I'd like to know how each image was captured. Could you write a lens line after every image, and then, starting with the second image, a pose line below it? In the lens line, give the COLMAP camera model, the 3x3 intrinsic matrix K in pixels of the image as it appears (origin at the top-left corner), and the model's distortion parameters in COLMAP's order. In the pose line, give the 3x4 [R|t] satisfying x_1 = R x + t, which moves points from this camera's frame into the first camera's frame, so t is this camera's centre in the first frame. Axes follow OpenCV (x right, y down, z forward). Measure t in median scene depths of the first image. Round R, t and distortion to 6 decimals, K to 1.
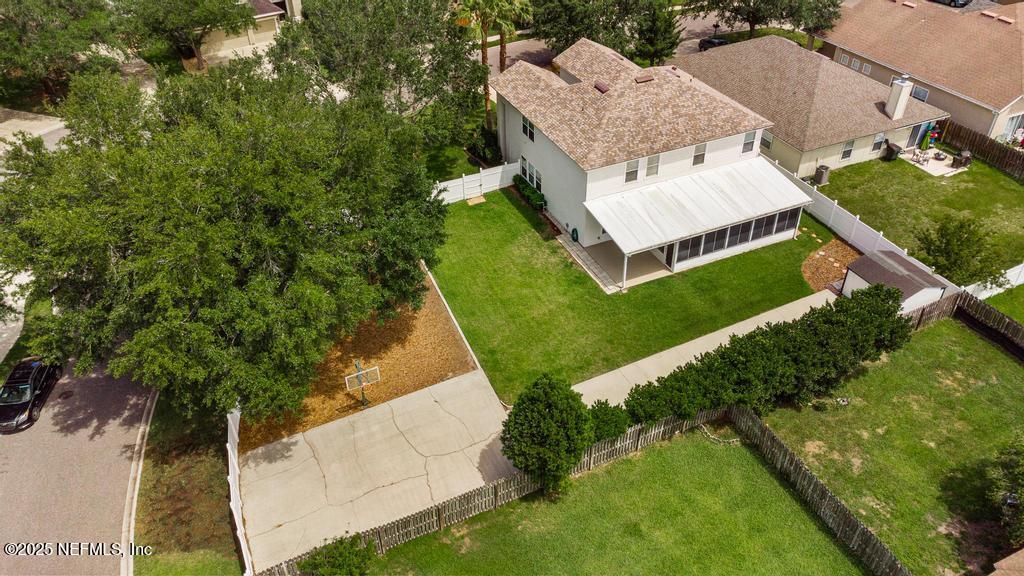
lens RADIAL K [[759.6, 0, 512.0], [0, 759.6, 288.0], [0, 0, 1]] dist [0.059679, 0.002428]
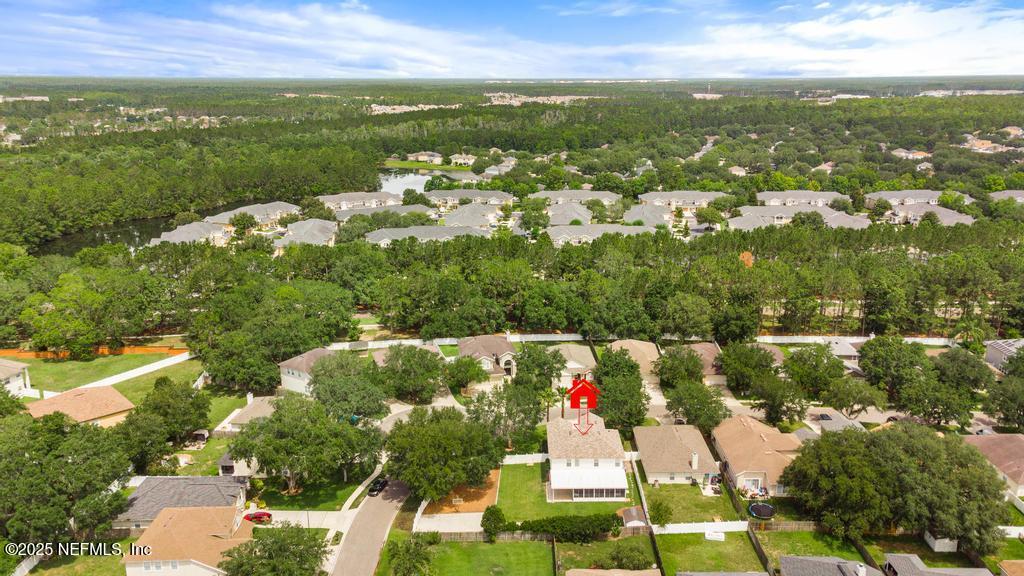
lens RADIAL K [[759.6, 0, 512.0], [0, 759.6, 288.0], [0, 0, 1]] dist [0.059679, 0.002428]
pose [[0.908869, 0.115846, -0.400671, 1.051472], [-0.254518, 0.915098, -0.312756, 0.201965], [0.330422, 0.386232, 0.861189, -1.846421]]
